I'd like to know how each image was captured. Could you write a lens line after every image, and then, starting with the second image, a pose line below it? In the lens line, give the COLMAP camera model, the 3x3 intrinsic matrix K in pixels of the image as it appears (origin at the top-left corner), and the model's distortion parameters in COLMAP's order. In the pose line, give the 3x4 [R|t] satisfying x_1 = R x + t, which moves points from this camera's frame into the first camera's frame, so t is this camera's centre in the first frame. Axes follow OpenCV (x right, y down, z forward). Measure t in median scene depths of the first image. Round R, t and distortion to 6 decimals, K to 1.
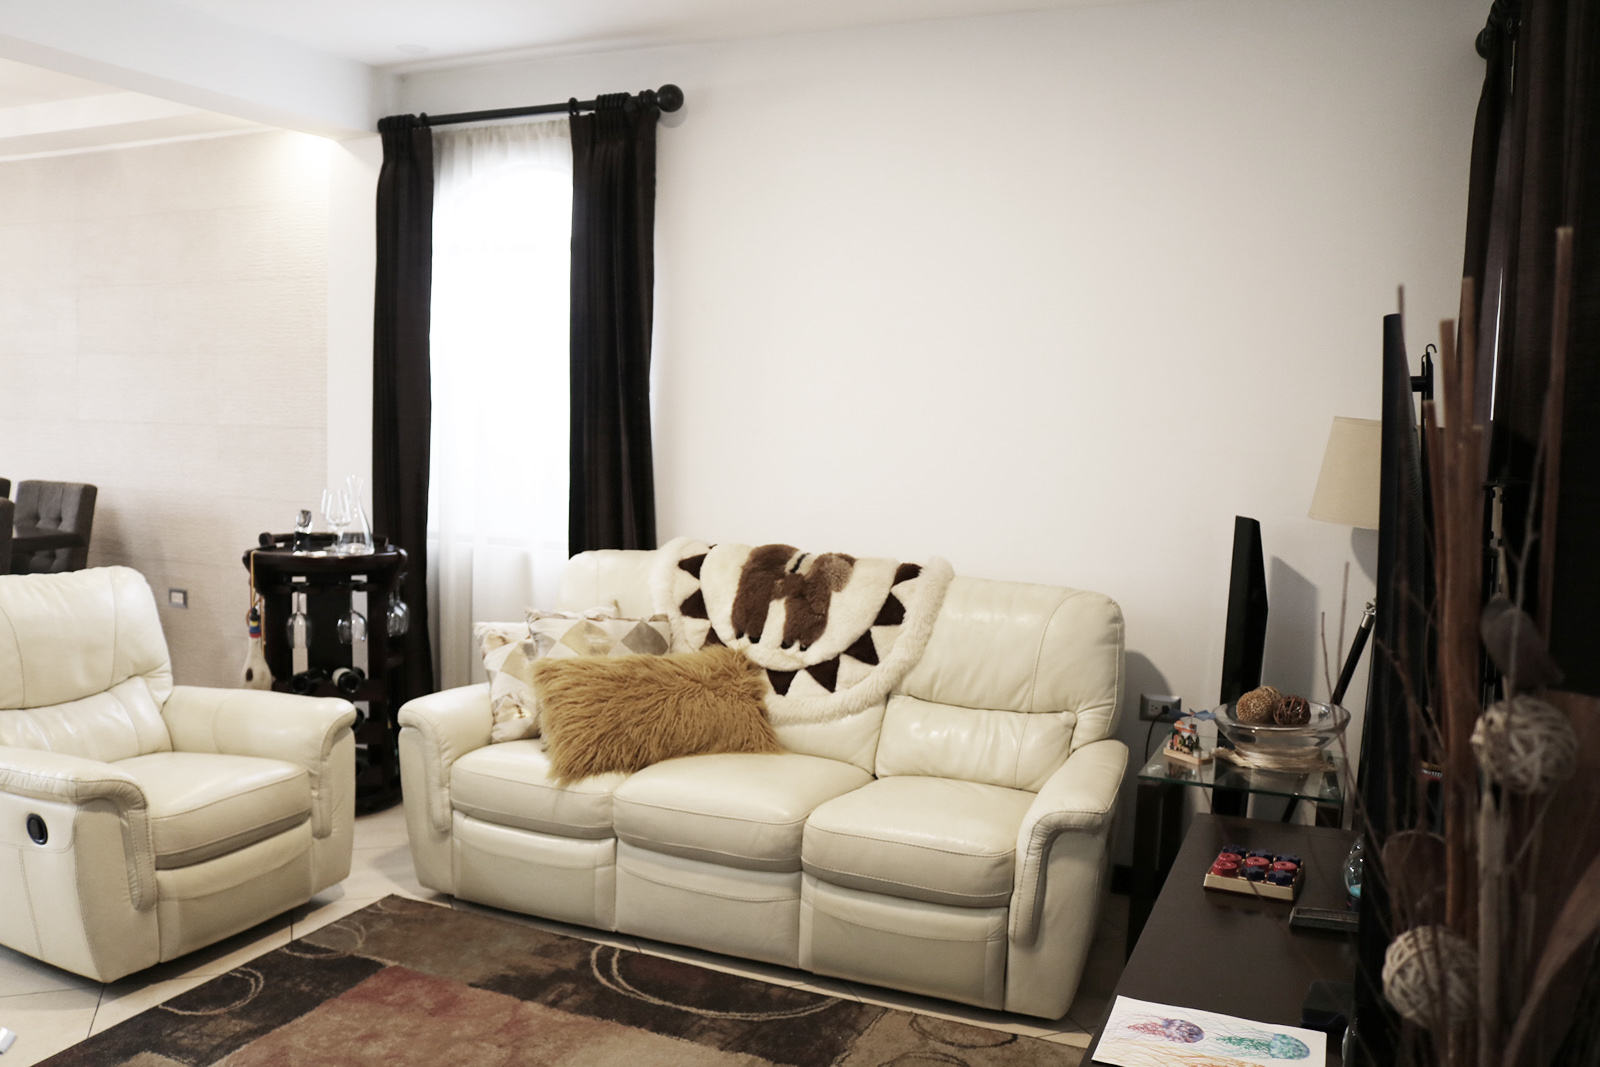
lens RADIAL K [[1323.2, 0, 795.9], [0, 1323.2, 534.0], [0, 0, 1]] dist [-0.140966, 0.114945]
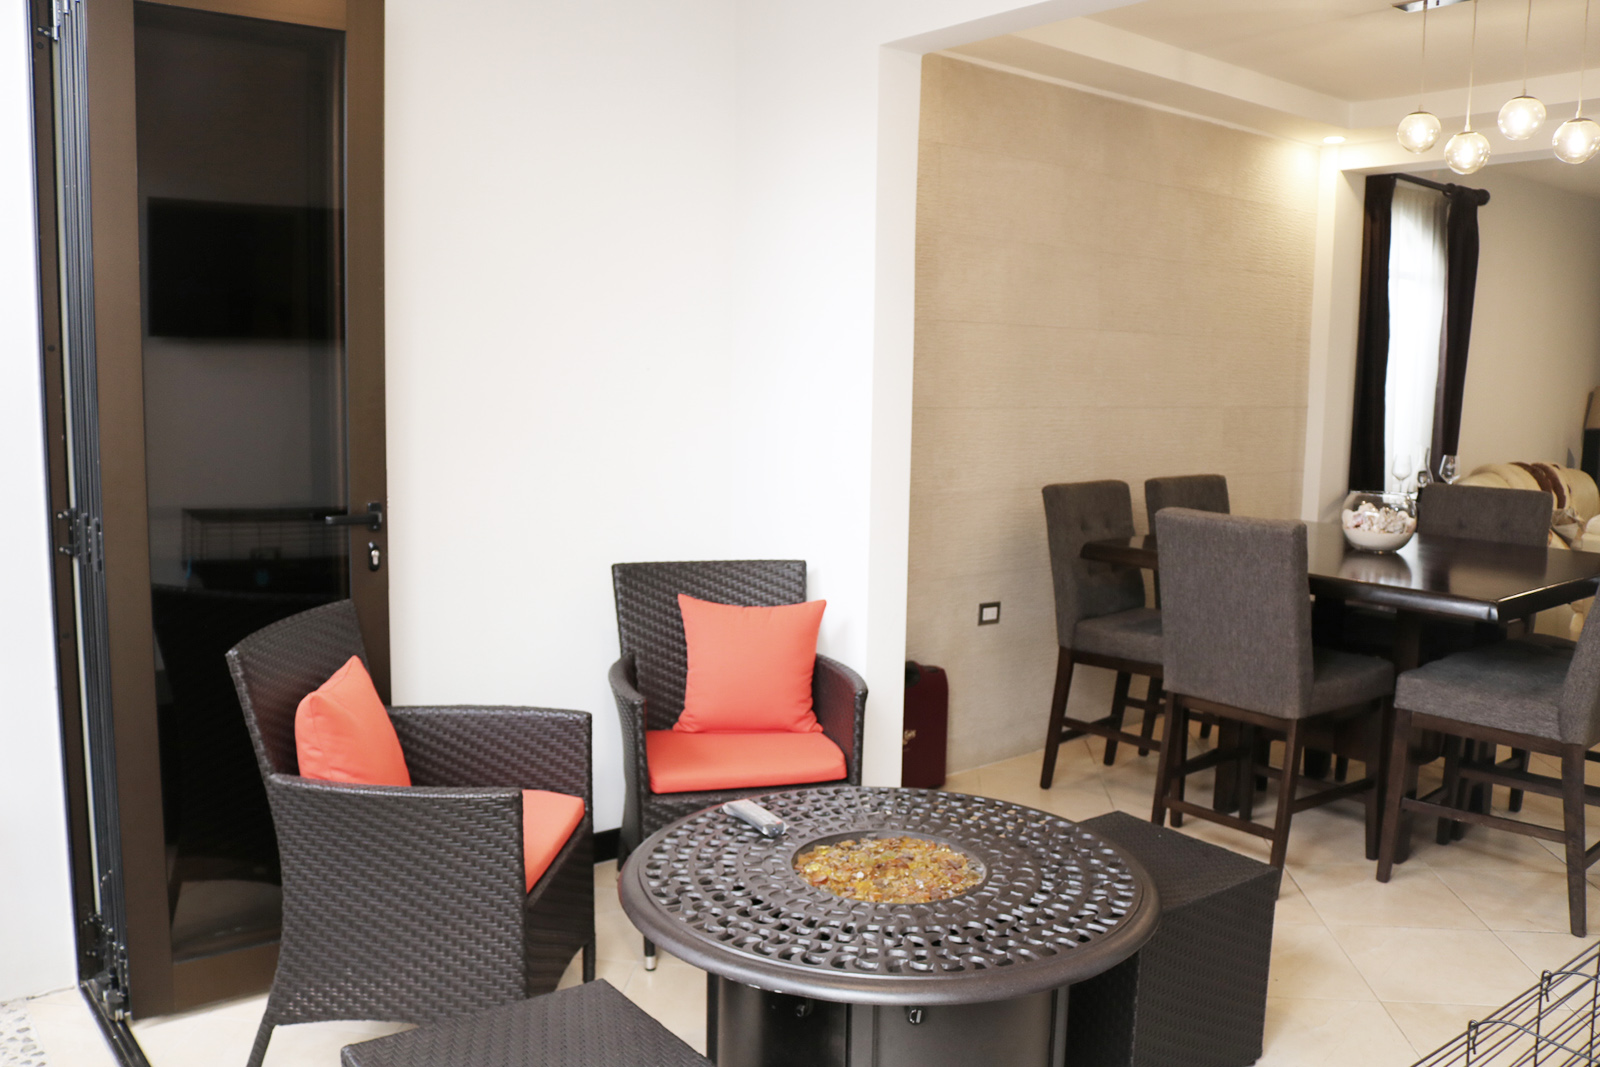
lens RADIAL K [[1323.2, 0, 795.9], [0, 1323.2, 534.0], [0, 0, 1]] dist [-0.140966, 0.114945]
pose [[0.454649, -0.140940, 0.879449, -1.526658], [0.067900, 0.990012, 0.123556, -0.134842], [-0.888079, 0.003540, 0.459678, 0.815157]]
